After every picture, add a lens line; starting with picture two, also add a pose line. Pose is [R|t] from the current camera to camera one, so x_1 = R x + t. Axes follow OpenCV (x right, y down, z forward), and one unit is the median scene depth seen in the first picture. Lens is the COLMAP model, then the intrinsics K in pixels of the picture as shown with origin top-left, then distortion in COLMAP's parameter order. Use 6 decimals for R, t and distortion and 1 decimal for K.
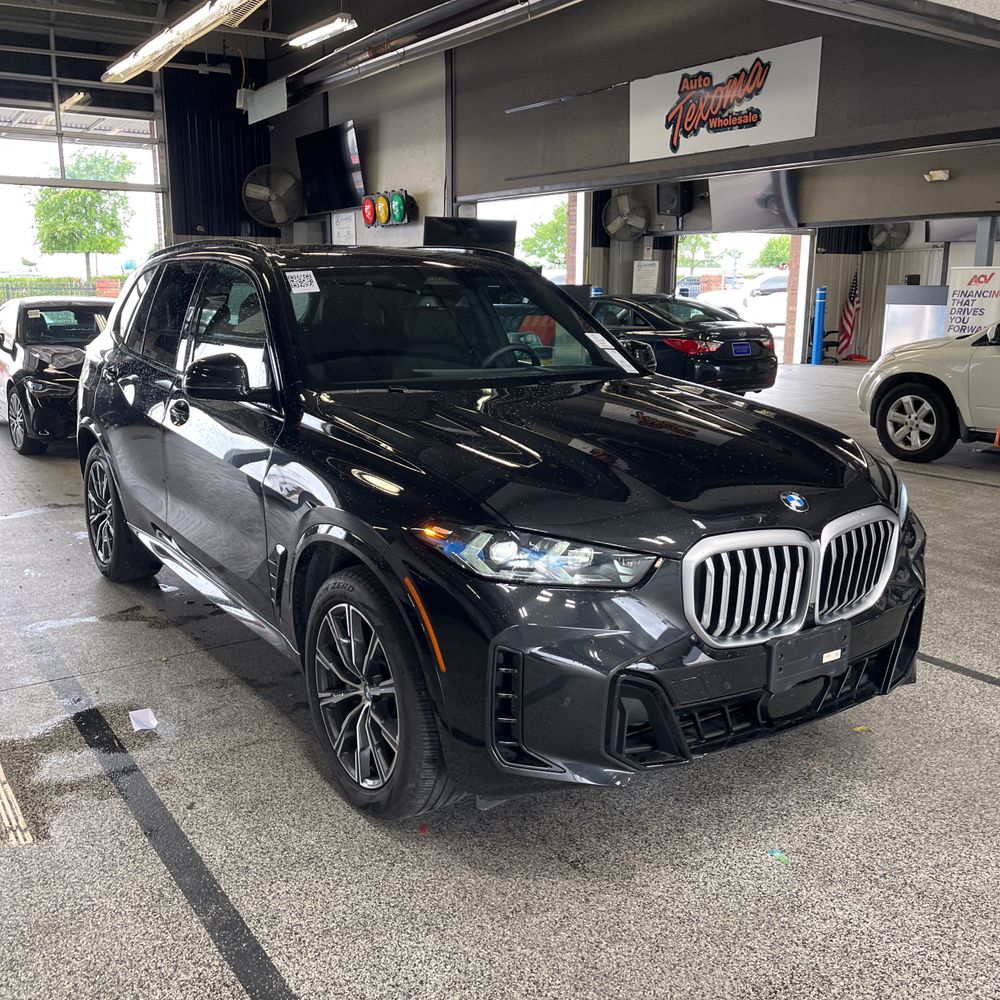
lens RADIAL K [[1016.8, 0, 498.8], [0, 1016.8, 501.0], [0, 0, 1]] dist [0.034477, -0.038382]
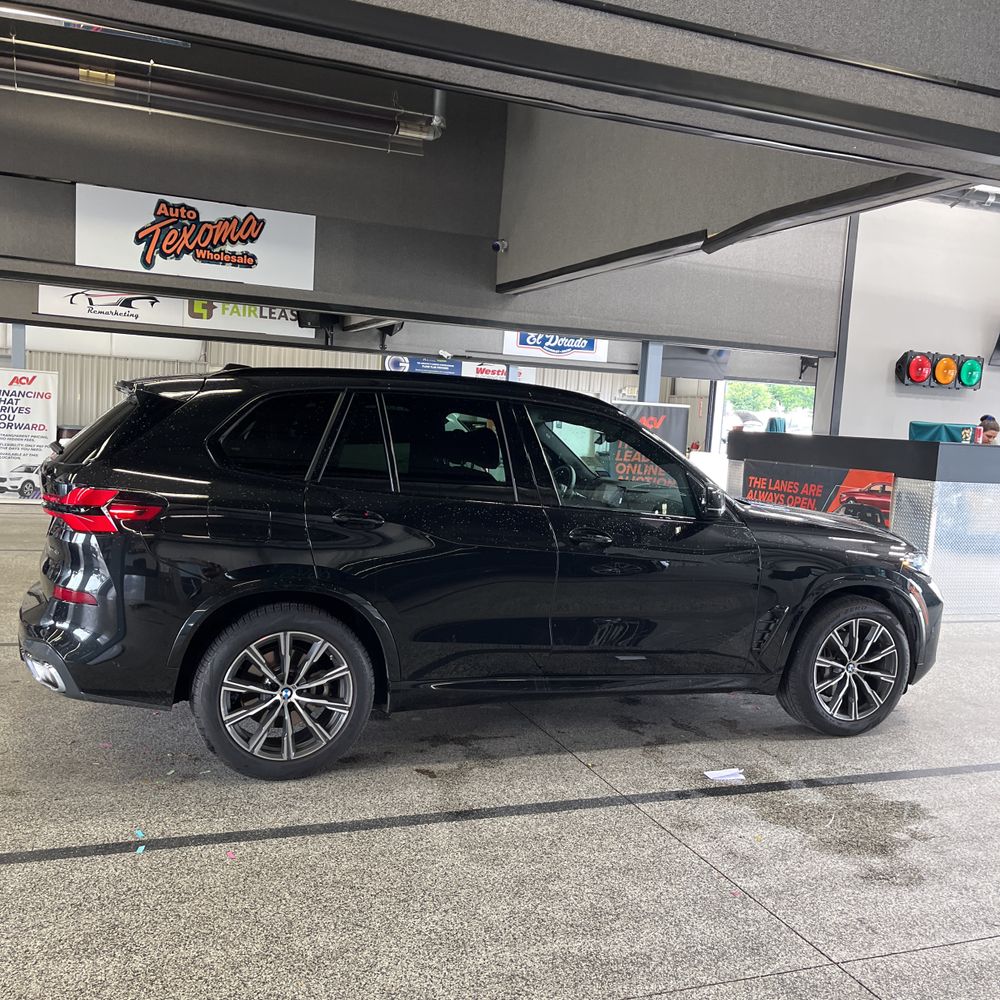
lens RADIAL K [[1008.7, 0, 502.4], [0, 1008.7, 509.2], [0, 0, 1]] dist [0.040116, -0.041023]
pose [[0.216613, -0.079686, 0.973000, -0.779882], [0.141858, 0.988654, 0.049388, -0.102571], [-0.965896, 0.127329, 0.225459, 0.460899]]
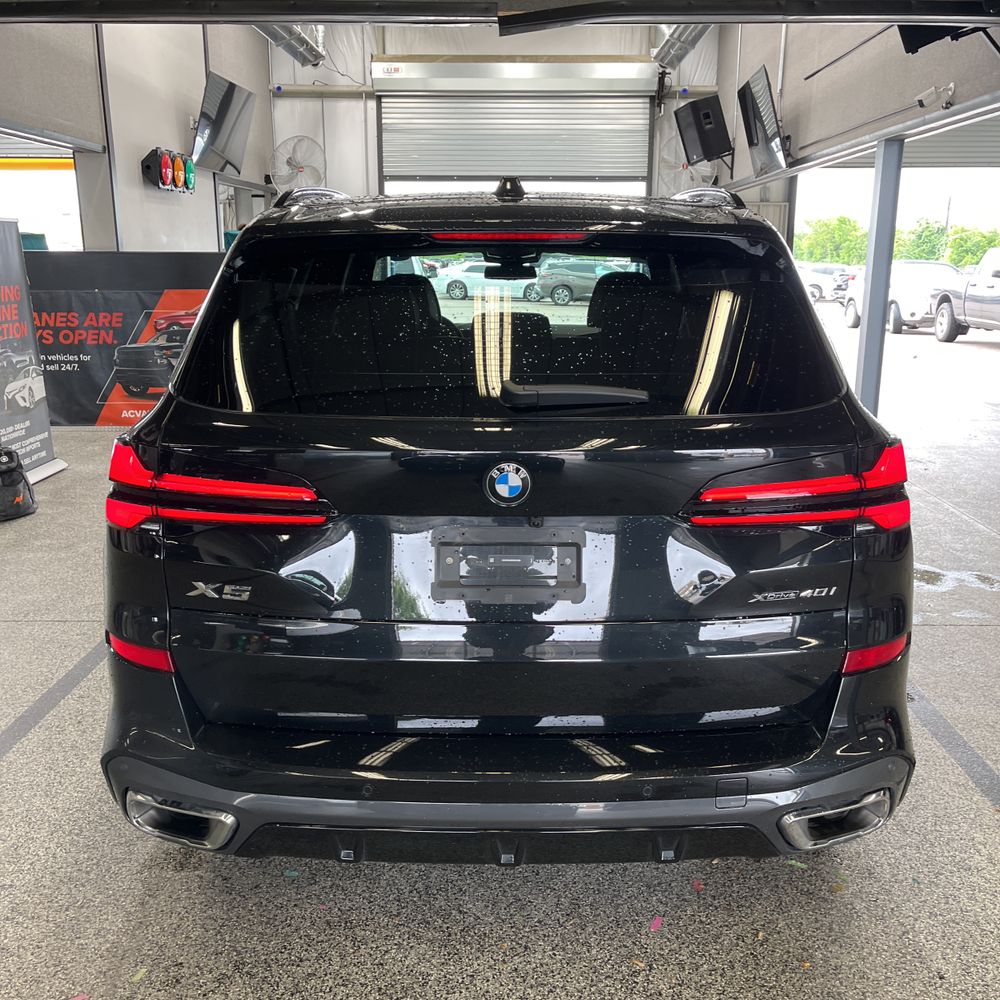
lens RADIAL K [[1008.7, 0, 502.4], [0, 1008.7, 509.2], [0, 0, 1]] dist [0.040116, -0.041023]
pose [[-0.825863, -0.141210, 0.545903, -0.361700], [0.112925, 0.907102, 0.405481, -0.224157], [-0.552448, 0.396518, -0.733195, 1.055527]]
